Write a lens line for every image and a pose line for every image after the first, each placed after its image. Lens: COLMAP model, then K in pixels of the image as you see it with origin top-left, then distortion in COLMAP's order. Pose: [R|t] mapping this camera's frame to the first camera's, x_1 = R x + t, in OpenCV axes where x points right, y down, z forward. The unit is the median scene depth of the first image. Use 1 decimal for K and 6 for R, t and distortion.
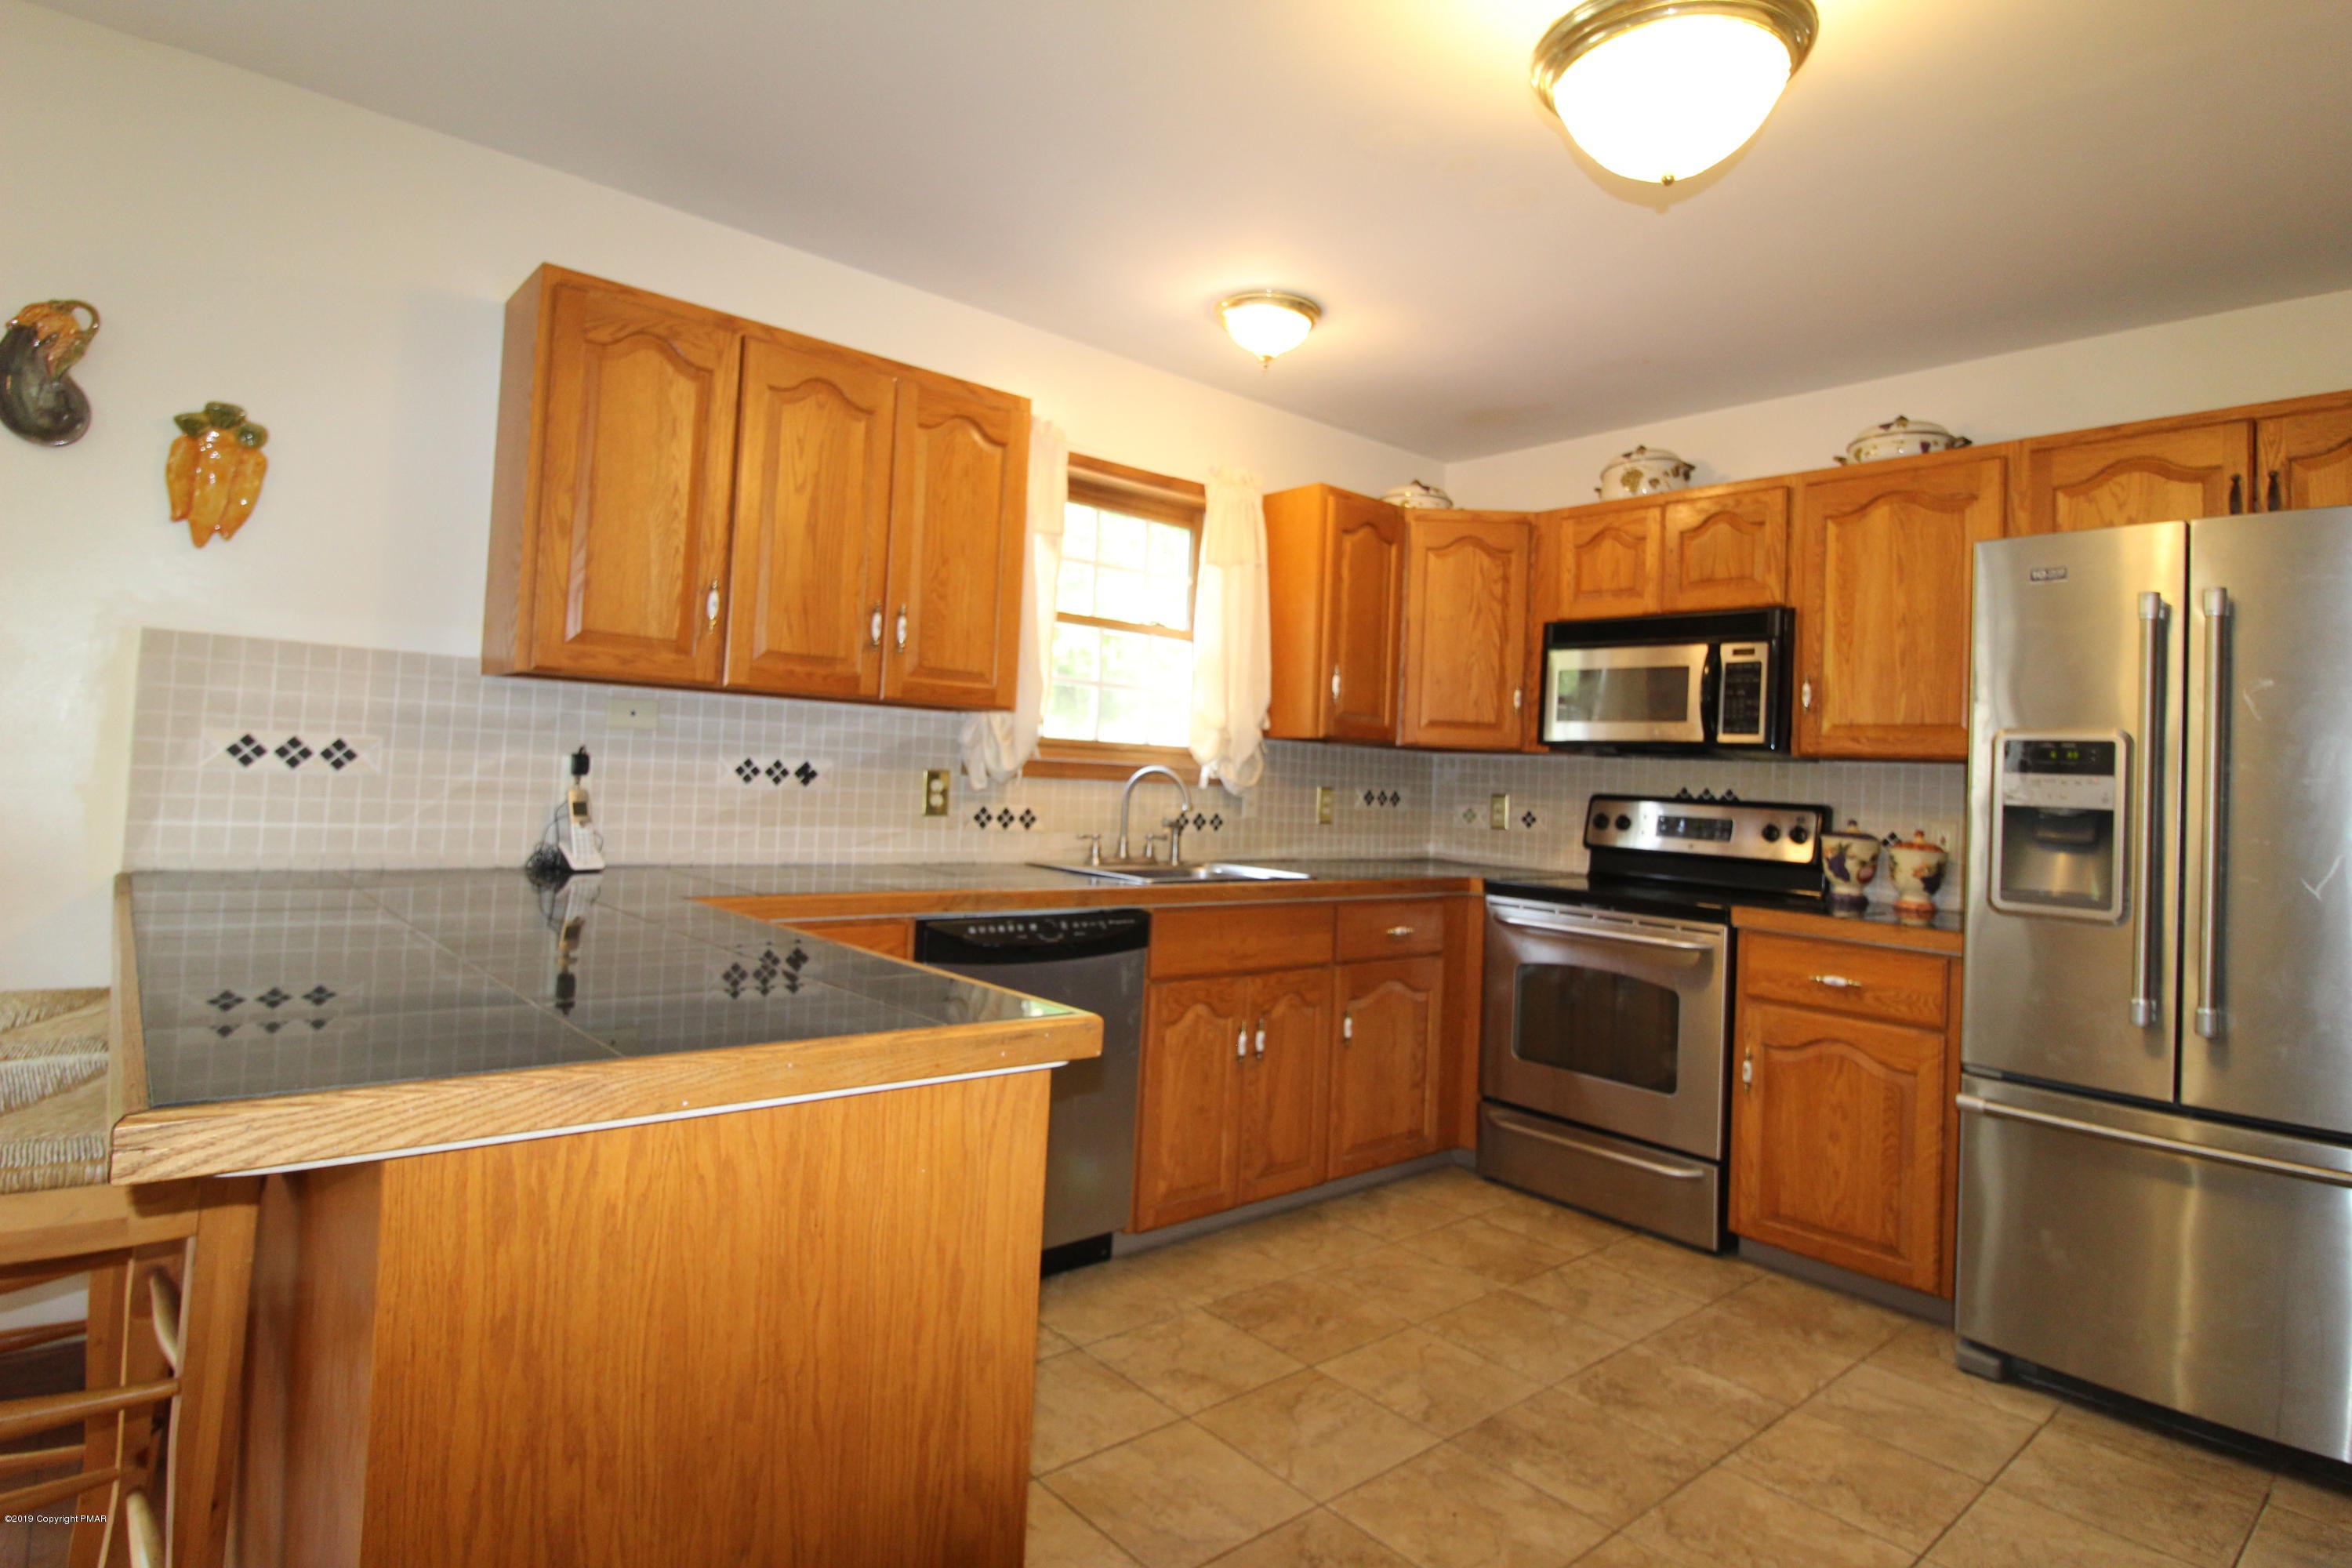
lens RADIAL K [[1228.9, 0, 1177.9], [0, 1228.9, 729.4], [0, 0, 1]] dist [0.005630, -0.015717]
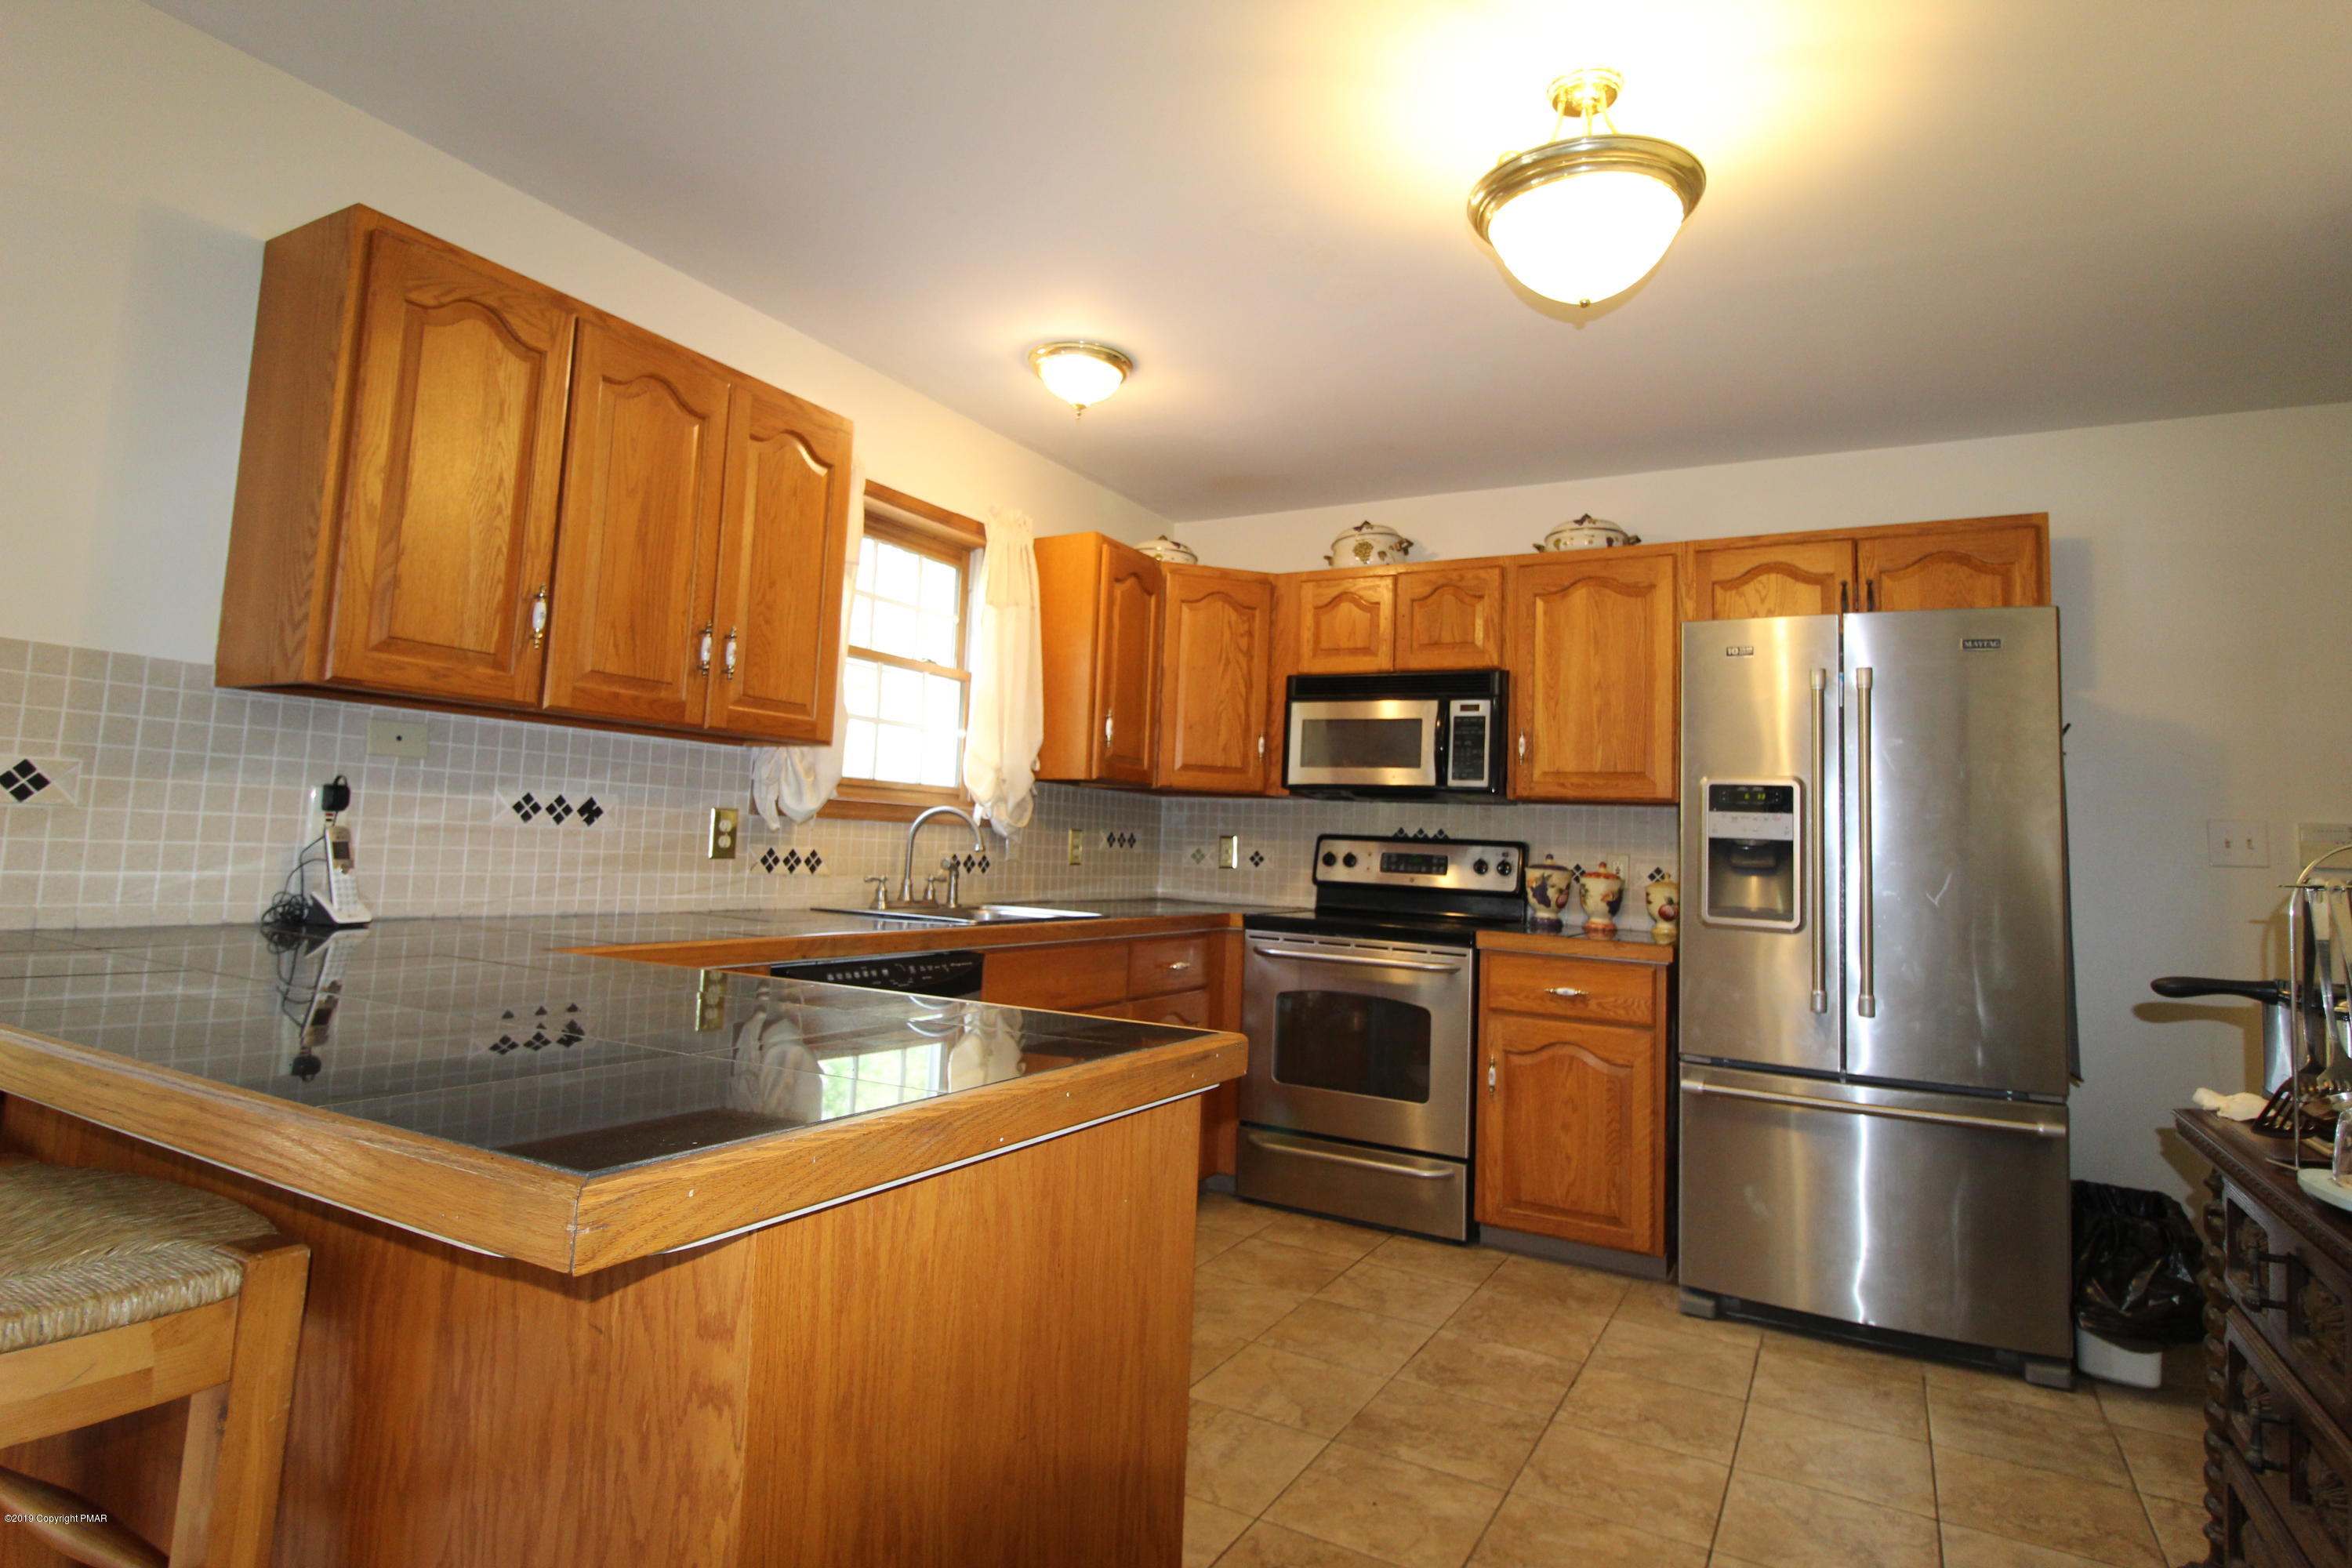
lens RADIAL K [[1228.9, 0, 1177.9], [0, 1228.9, 729.4], [0, 0, 1]] dist [0.005630, -0.015717]
pose [[0.940969, 0.024836, 0.337579, -0.207041], [-0.011044, 0.999026, -0.042715, 0.010333], [-0.338312, 0.036465, 0.940327, 0.020507]]
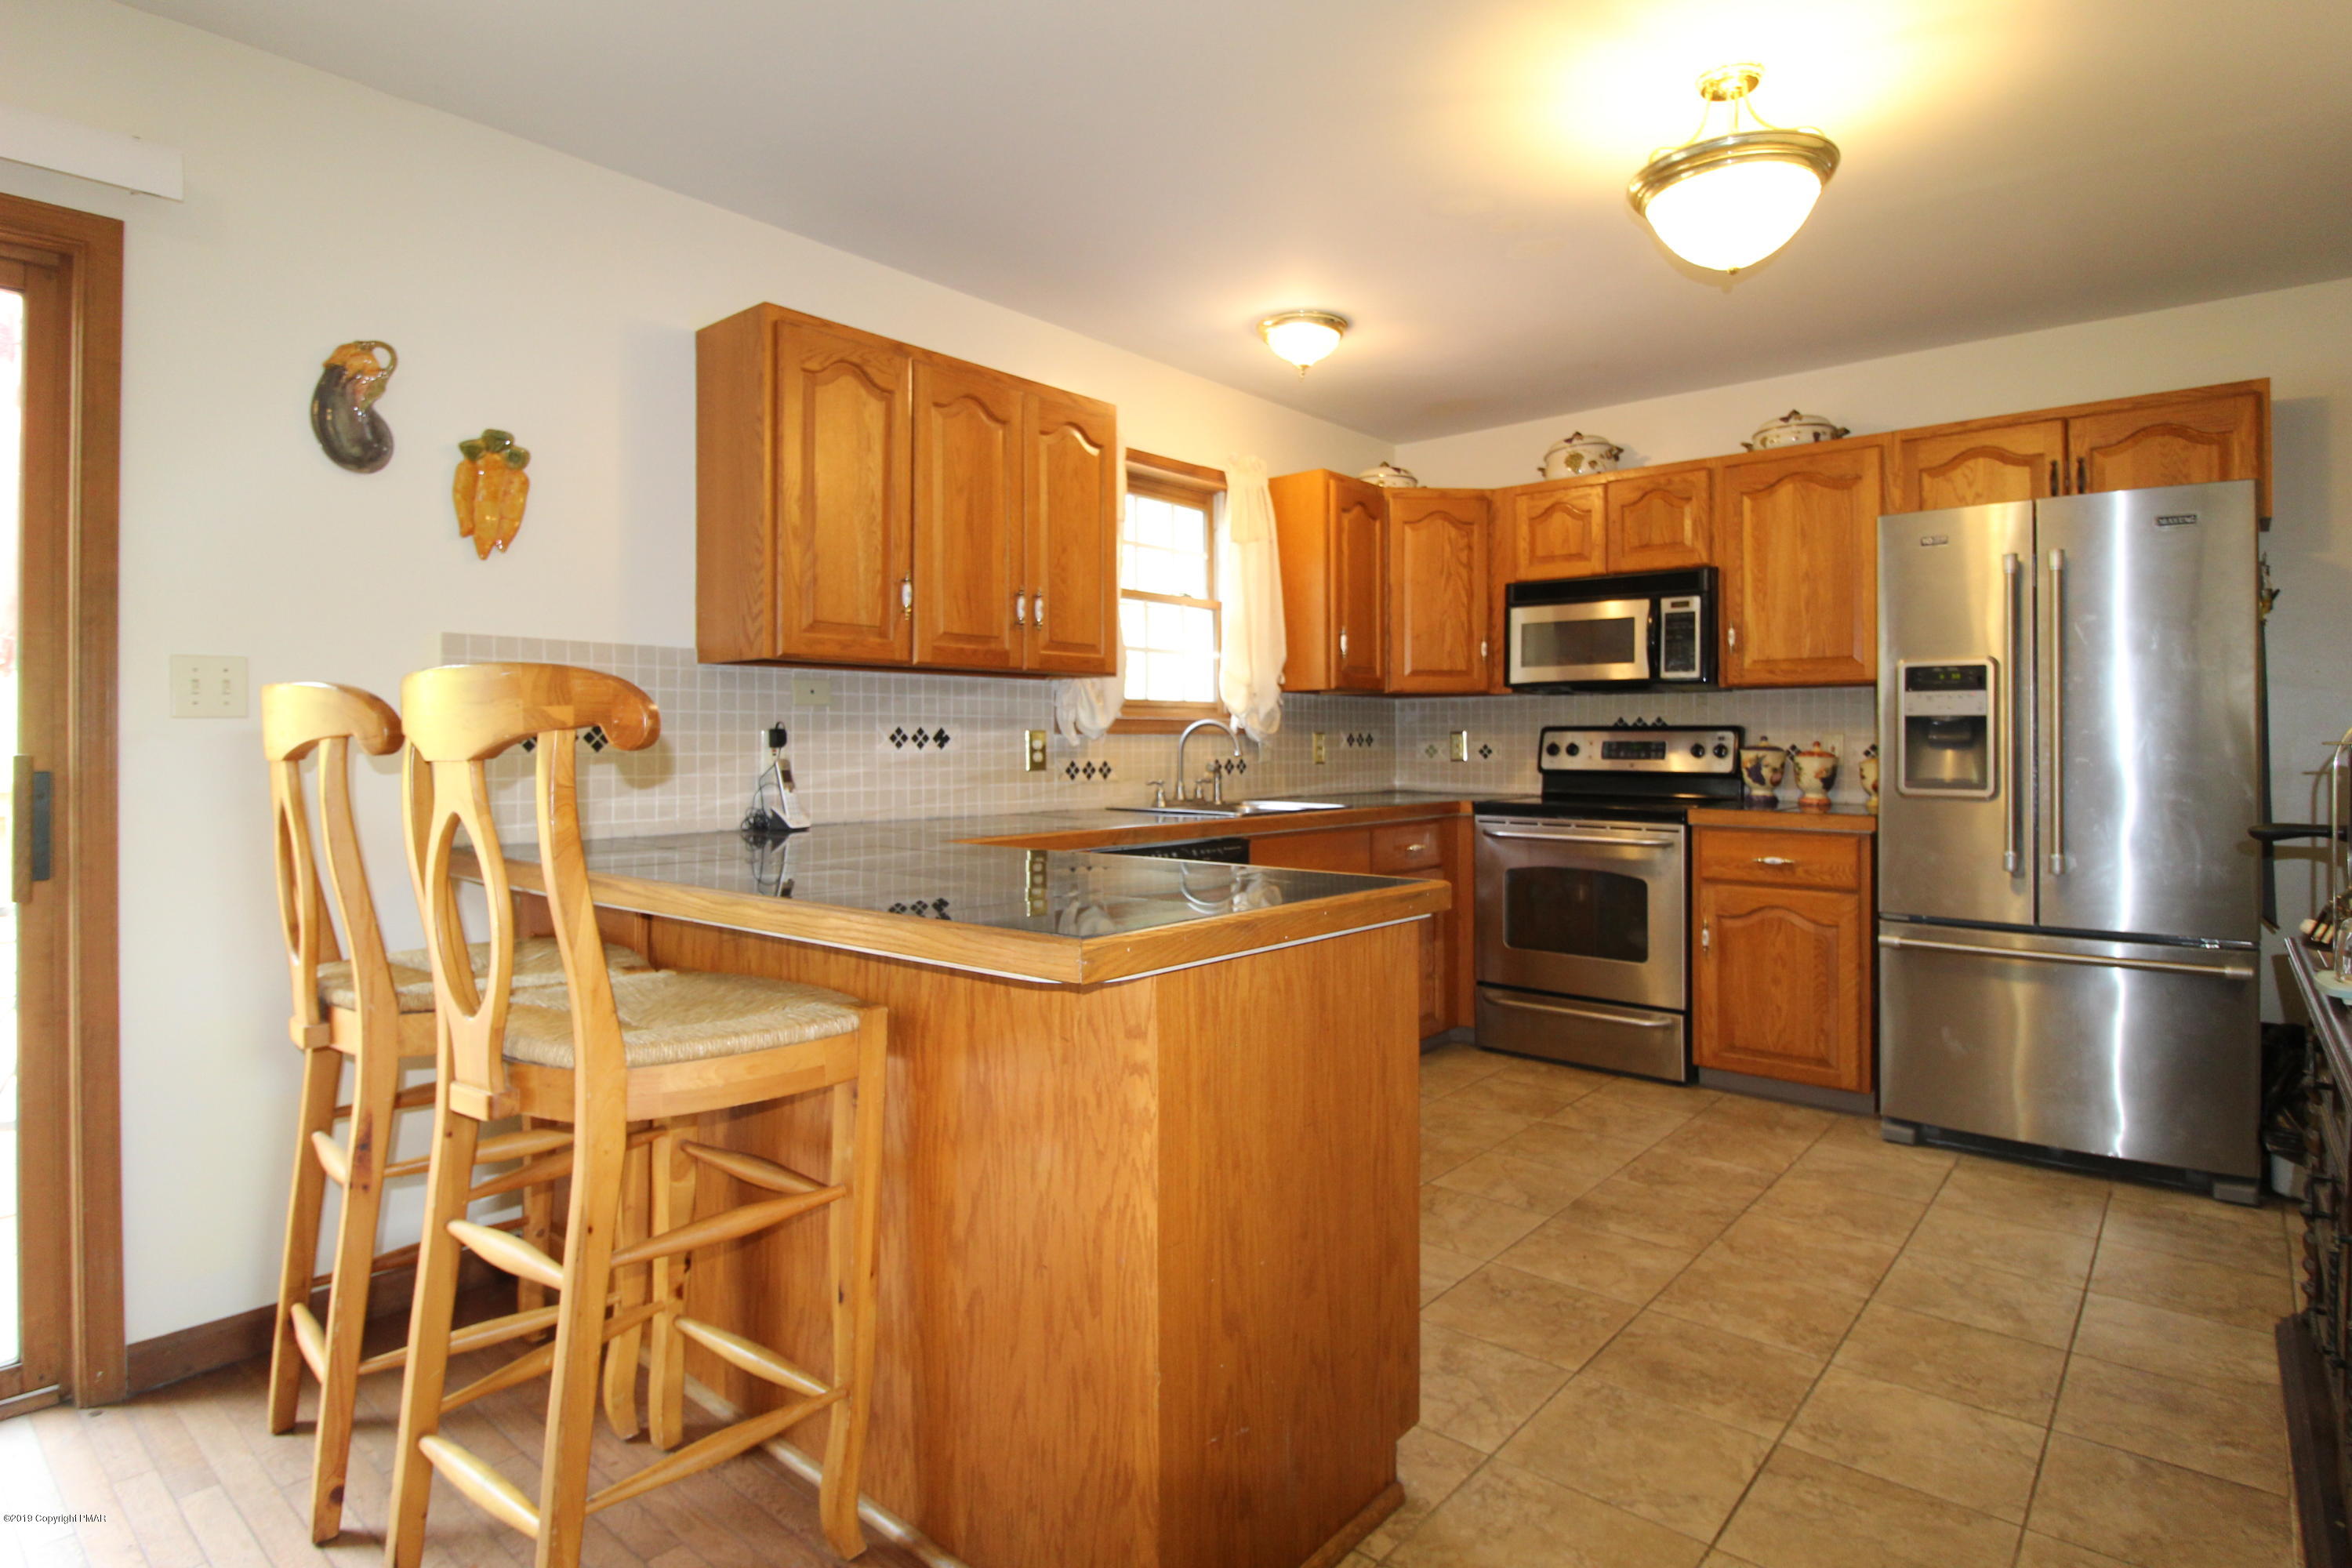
lens RADIAL K [[1228.9, 0, 1177.9], [0, 1228.9, 729.4], [0, 0, 1]] dist [0.005630, -0.015717]
pose [[0.987667, -0.047325, 0.149246, -0.258780], [0.042258, 0.998423, 0.036946, -0.005269], [-0.150759, -0.030183, 0.988110, -0.164962]]
